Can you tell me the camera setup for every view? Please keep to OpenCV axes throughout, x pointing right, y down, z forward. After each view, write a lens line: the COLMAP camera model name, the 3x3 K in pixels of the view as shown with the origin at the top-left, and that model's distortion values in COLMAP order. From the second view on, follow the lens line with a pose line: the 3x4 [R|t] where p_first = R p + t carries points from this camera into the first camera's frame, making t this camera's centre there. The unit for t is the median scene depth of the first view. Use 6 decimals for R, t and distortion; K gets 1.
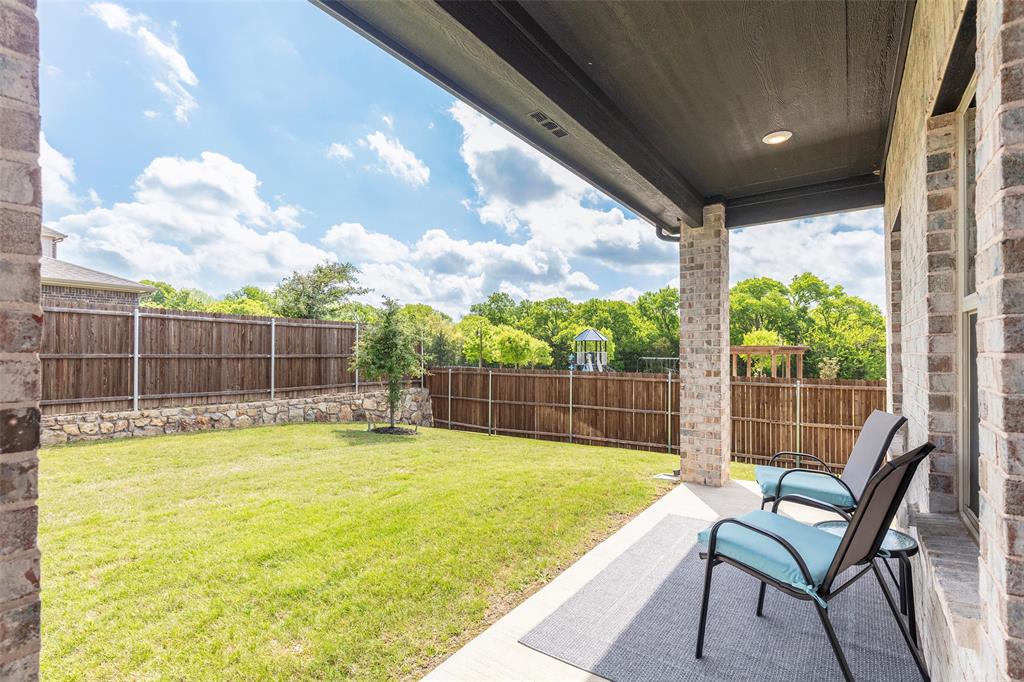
lens RADIAL K [[465.3, 0, 508.6], [0, 465.3, 349.0], [0, 0, 1]] dist [0.015386, 0.001223]
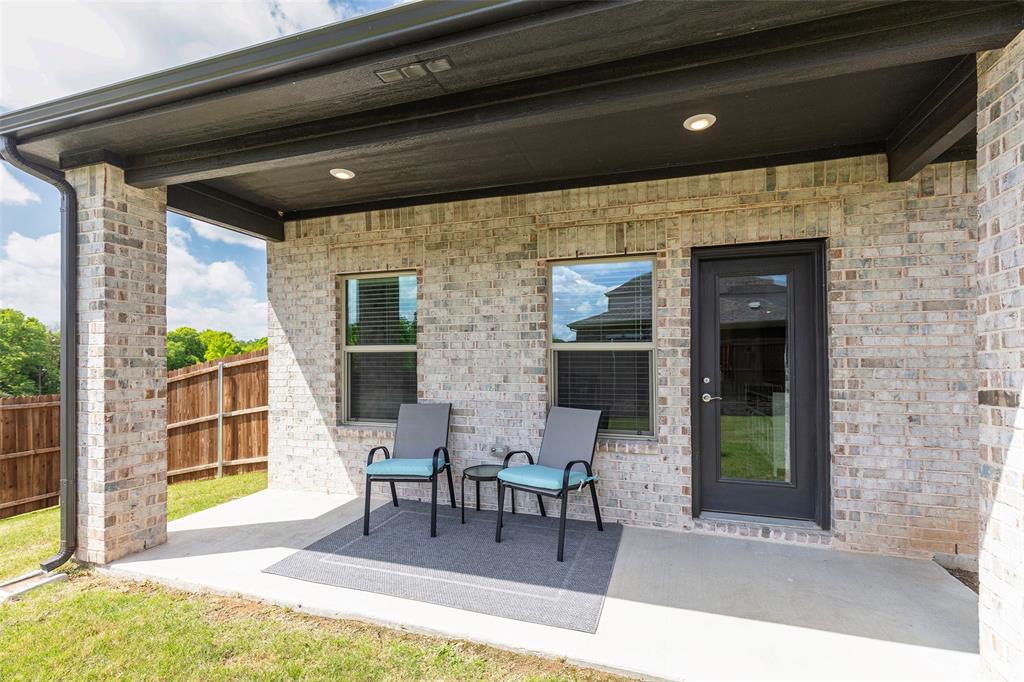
lens RADIAL K [[465.3, 0, 497.9], [0, 465.3, 361.5], [0, 0, 1]] dist [0.015386, 0.001223]
pose [[-0.279838, 0.004497, 0.960037, -0.426537], [-0.009103, 0.999932, -0.007337, 0.001760], [-0.960004, -0.010792, -0.279778, 0.677121]]
